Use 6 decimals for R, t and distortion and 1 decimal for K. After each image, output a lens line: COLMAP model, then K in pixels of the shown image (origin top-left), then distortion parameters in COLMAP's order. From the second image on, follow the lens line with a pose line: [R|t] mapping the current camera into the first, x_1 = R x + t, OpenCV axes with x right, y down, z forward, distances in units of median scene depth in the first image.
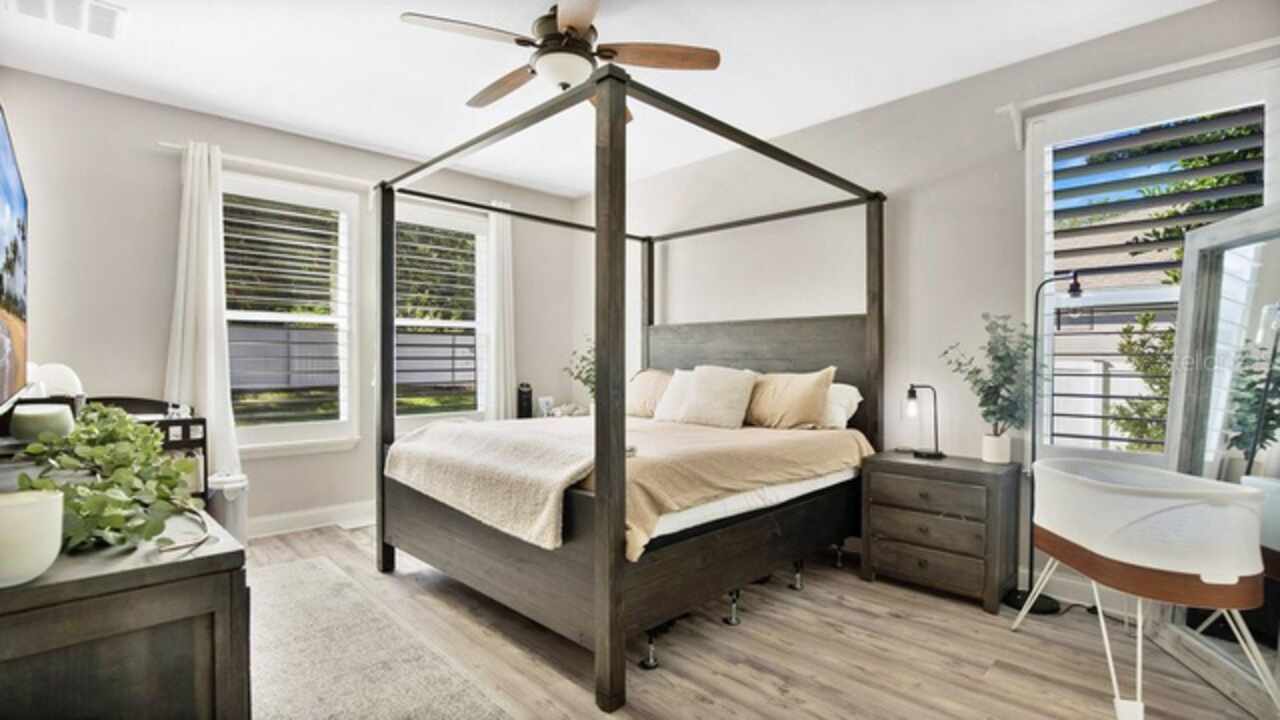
lens RADIAL K [[588.8, 0, 640.8], [0, 588.8, 357.3], [0, 0, 1]] dist [-0.013214, 0.000557]
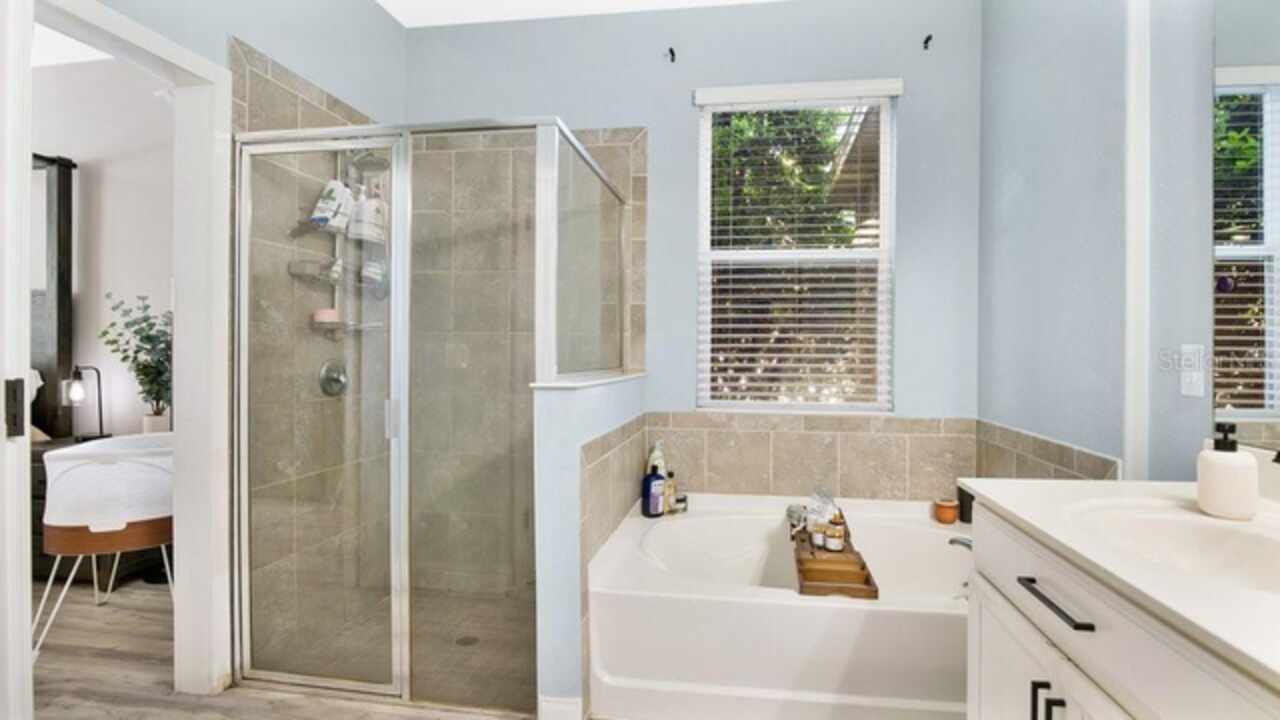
lens RADIAL K [[588.8, 0, 640.4], [0, 588.8, 358.4], [0, 0, 1]] dist [-0.013214, 0.000557]
pose [[0.800850, -0.009380, 0.598791, 0.630115], [-0.002740, 0.999809, 0.019326, 0.013397], [-0.598858, -0.017118, 0.800672, -0.296722]]
